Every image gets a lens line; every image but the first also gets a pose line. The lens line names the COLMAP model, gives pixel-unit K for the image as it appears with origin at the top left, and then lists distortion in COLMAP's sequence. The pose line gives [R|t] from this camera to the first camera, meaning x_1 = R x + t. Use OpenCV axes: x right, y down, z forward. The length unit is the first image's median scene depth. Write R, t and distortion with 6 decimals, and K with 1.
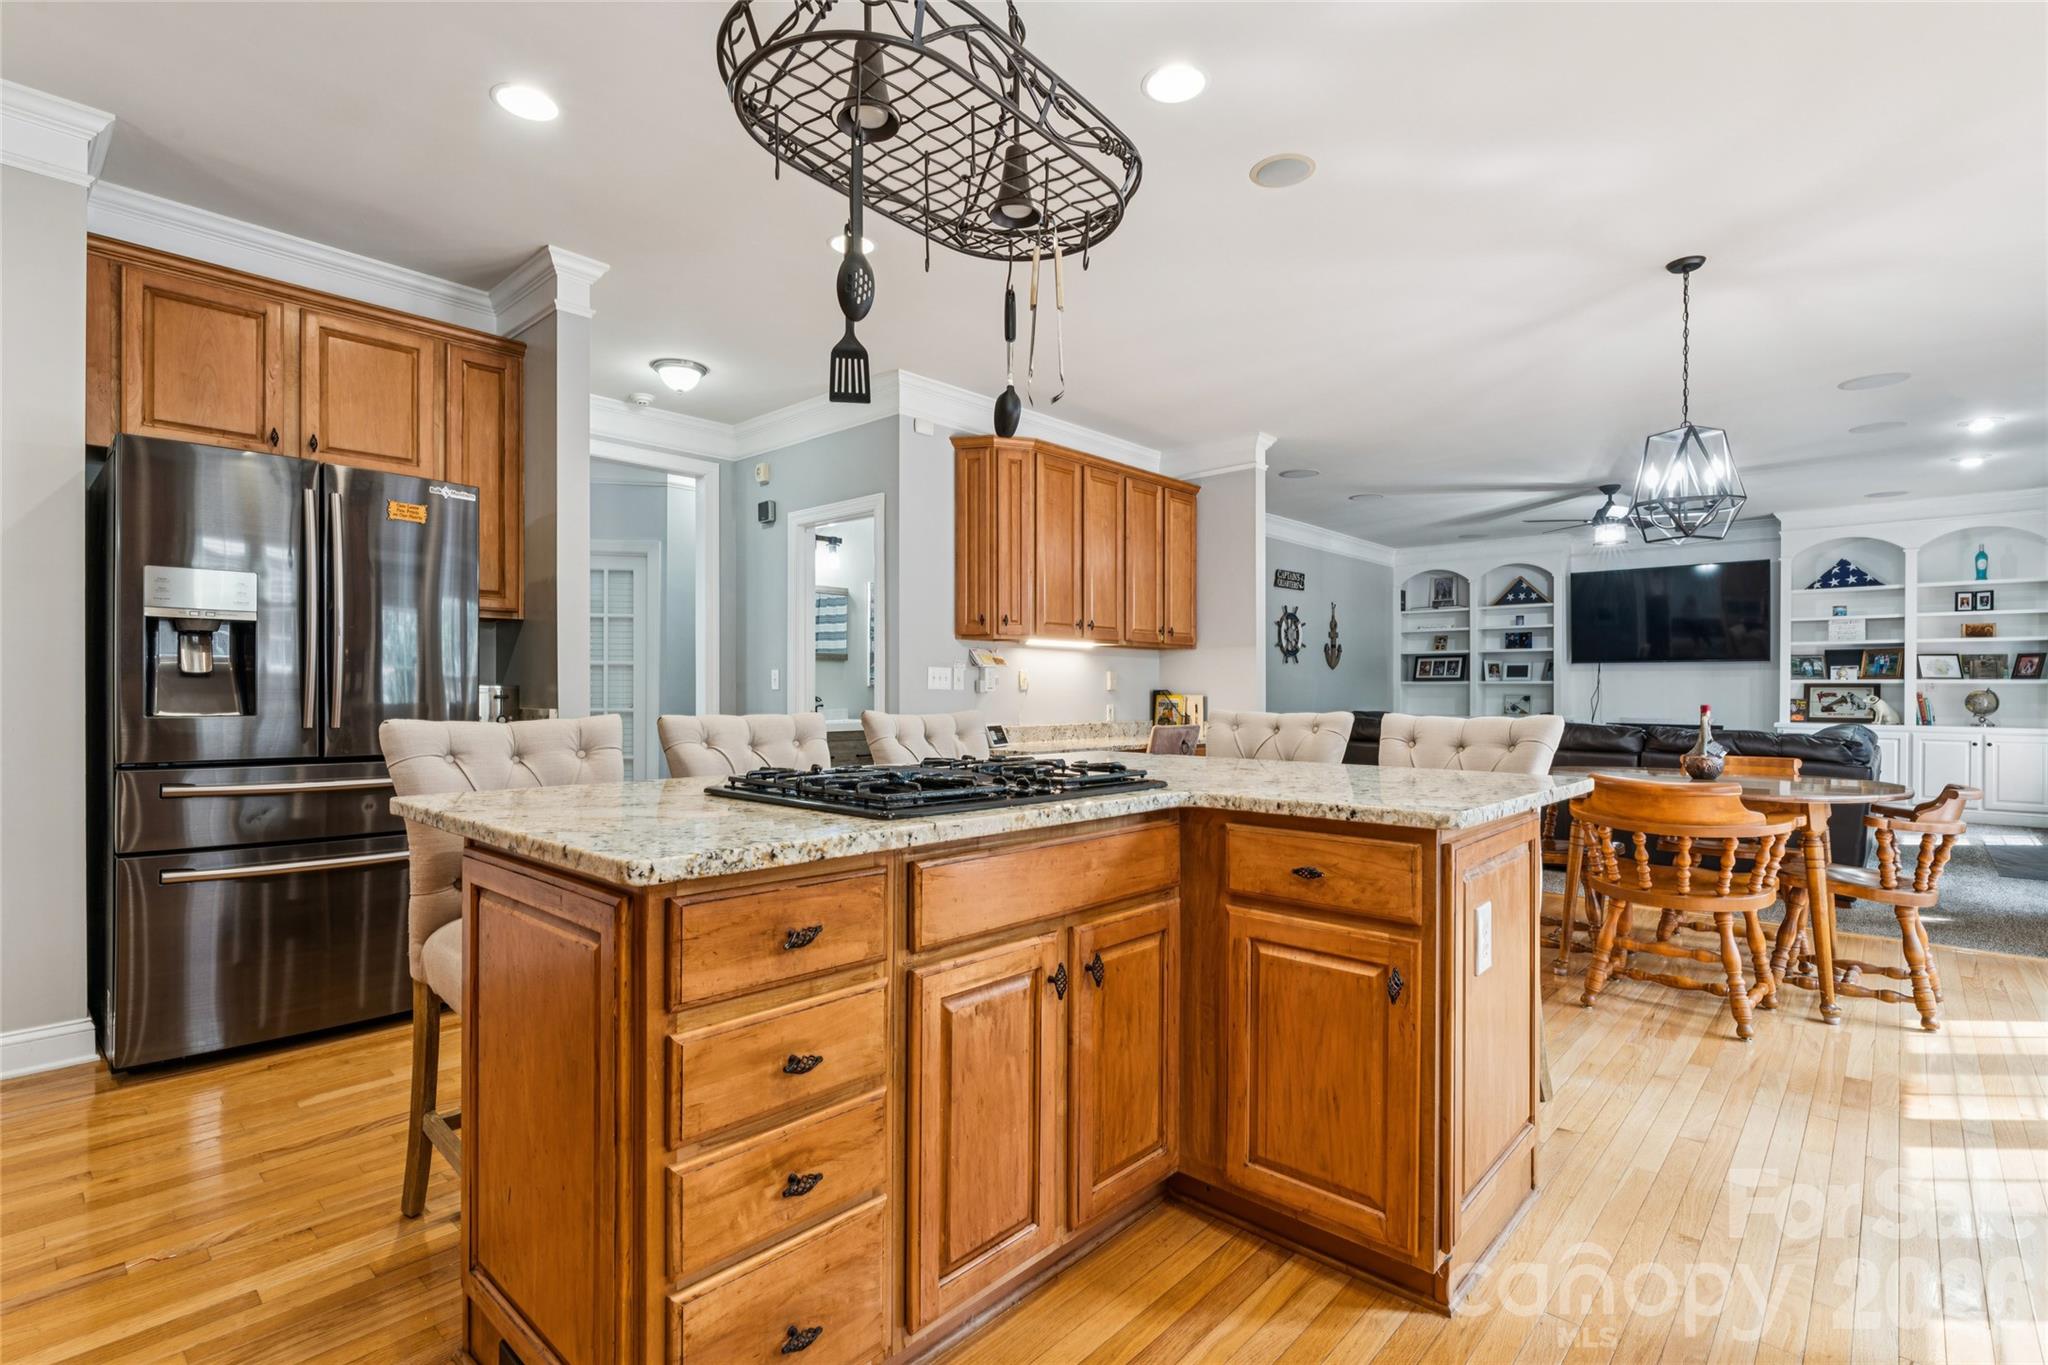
lens RADIAL K [[961.9, 0, 1025.0], [0, 961.9, 688.5], [0, 0, 1]] dist [0.000093, 0.003938]
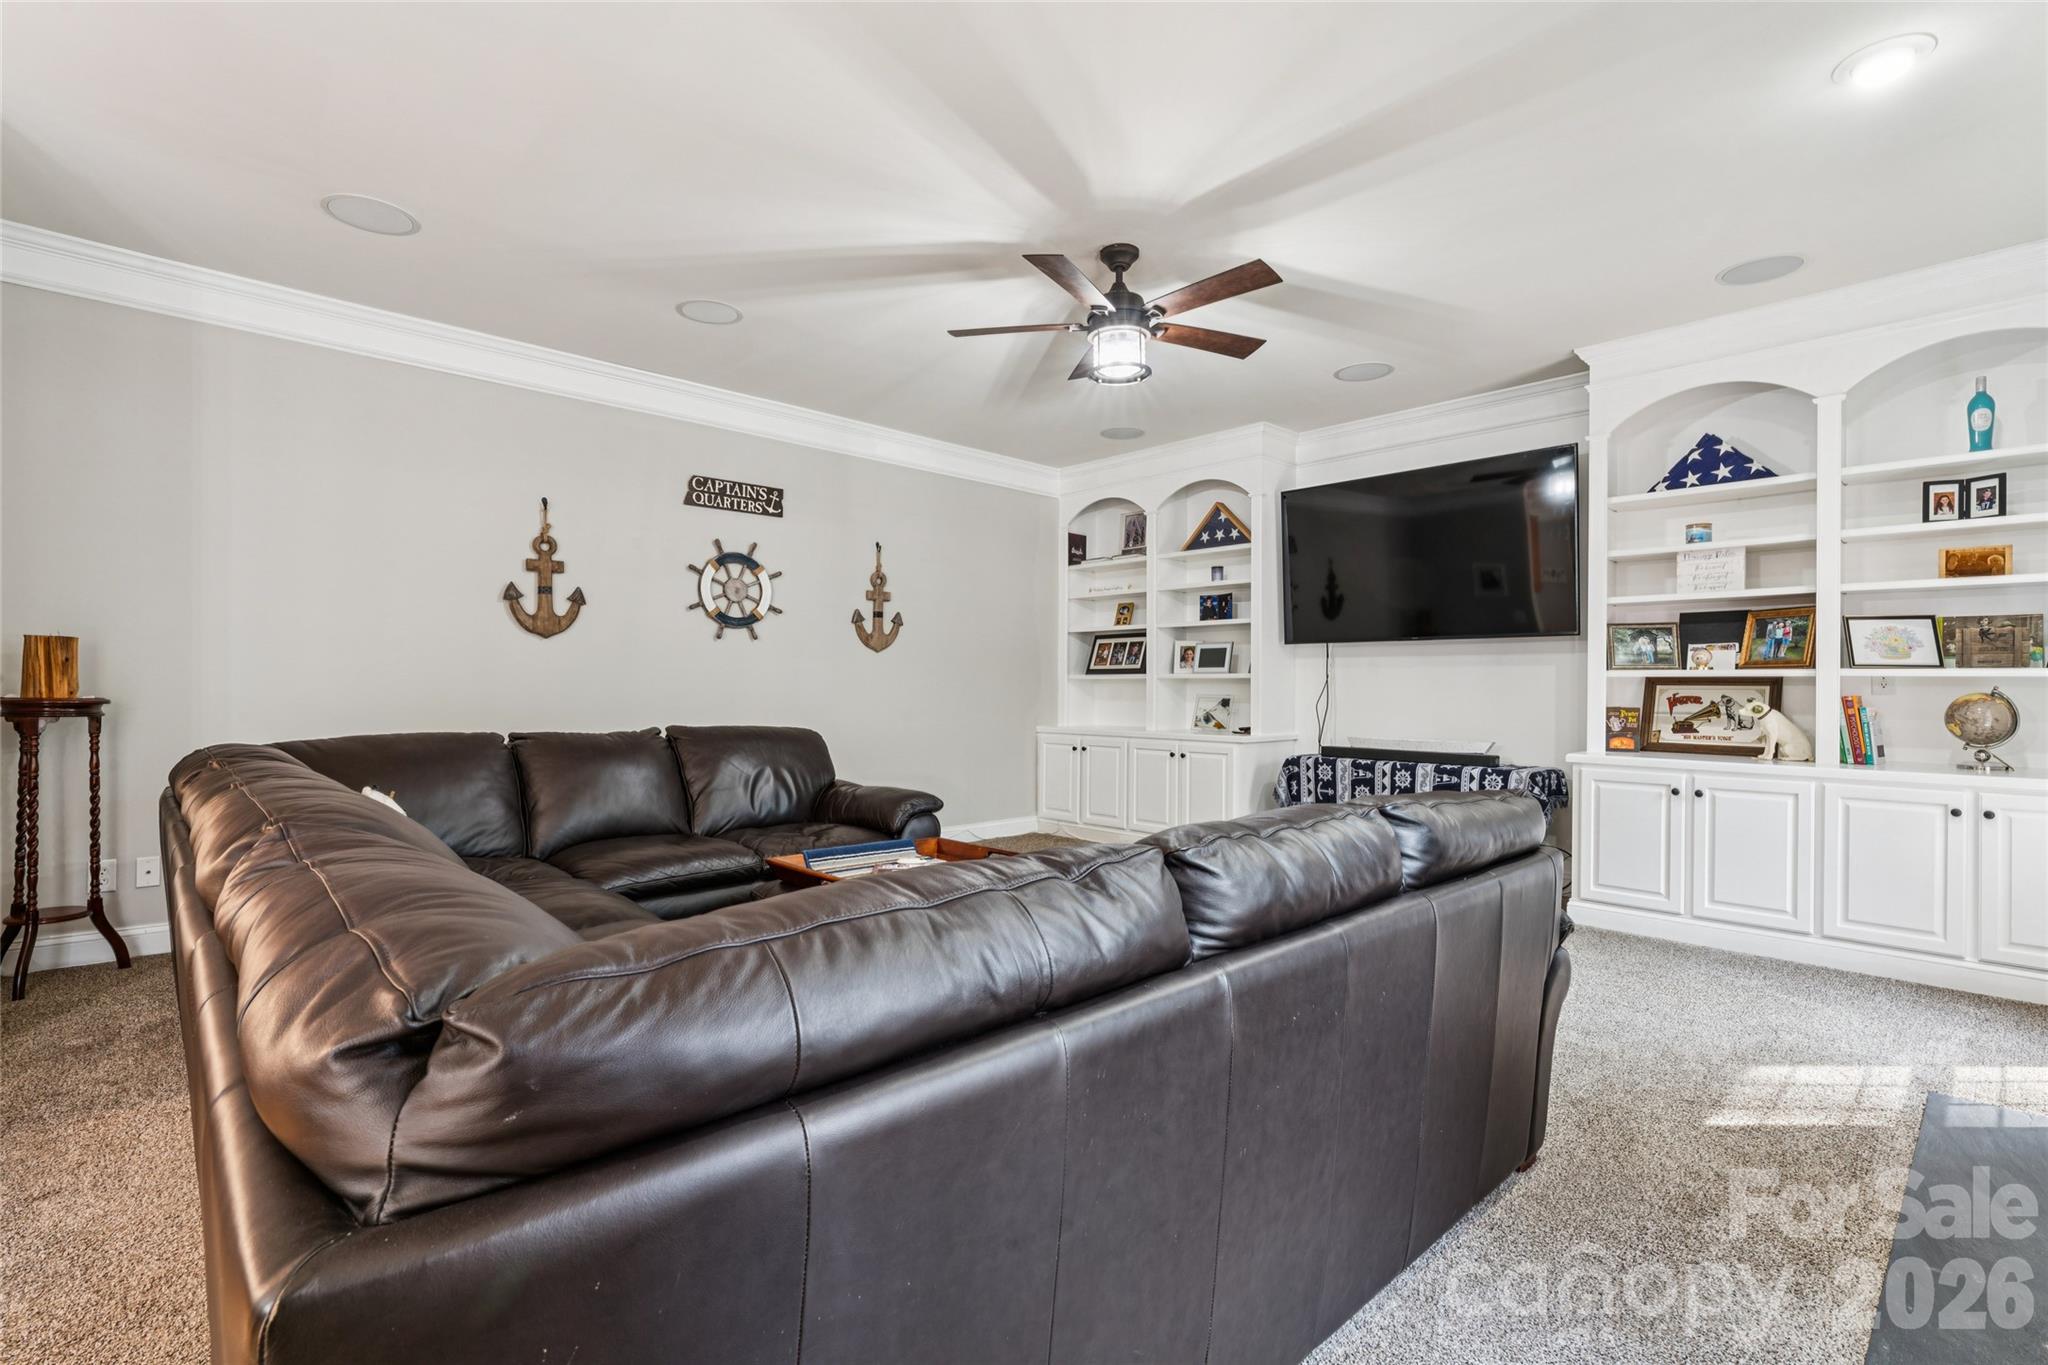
lens RADIAL K [[961.9, 0, 989.9], [0, 961.9, 676.1], [0, 0, 1]] dist [0.000093, 0.003938]
pose [[0.996522, 0.004778, -0.083196, 0.508071], [-0.005728, 0.999921, -0.011186, 0.001840], [0.083136, 0.011624, 0.996470, 0.458120]]
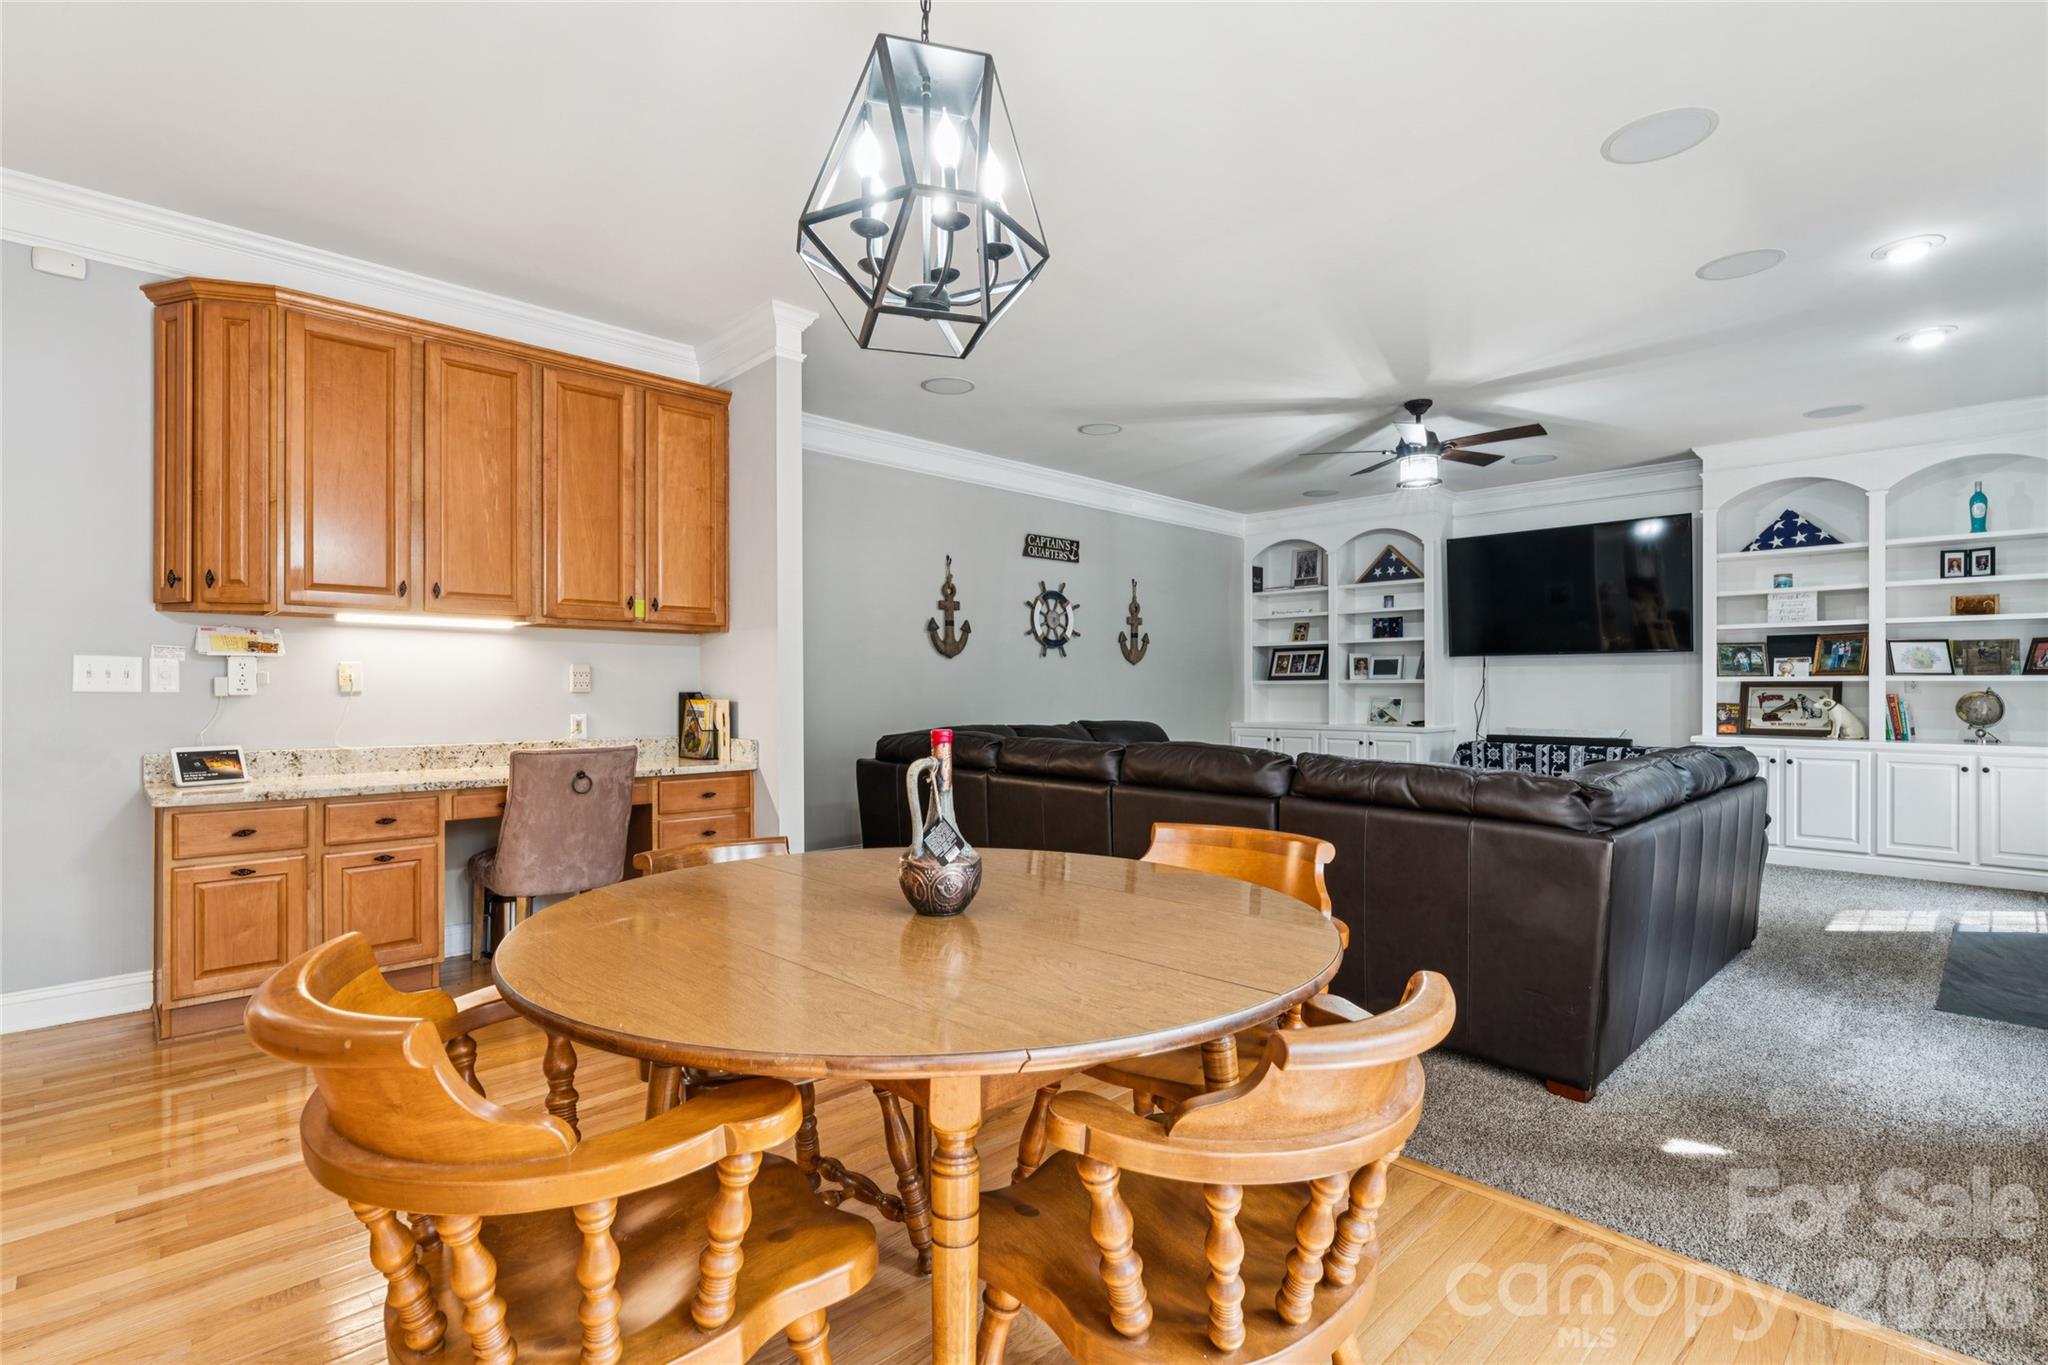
lens RADIAL K [[961.9, 0, 1013.1], [0, 961.9, 681.7], [0, 0, 1]] dist [0.000093, 0.003938]
pose [[0.998343, -0.001481, -0.057526, 0.306355], [0.001036, 0.999969, -0.007761, -0.000194], [0.057535, 0.007689, 0.998314, 0.243643]]
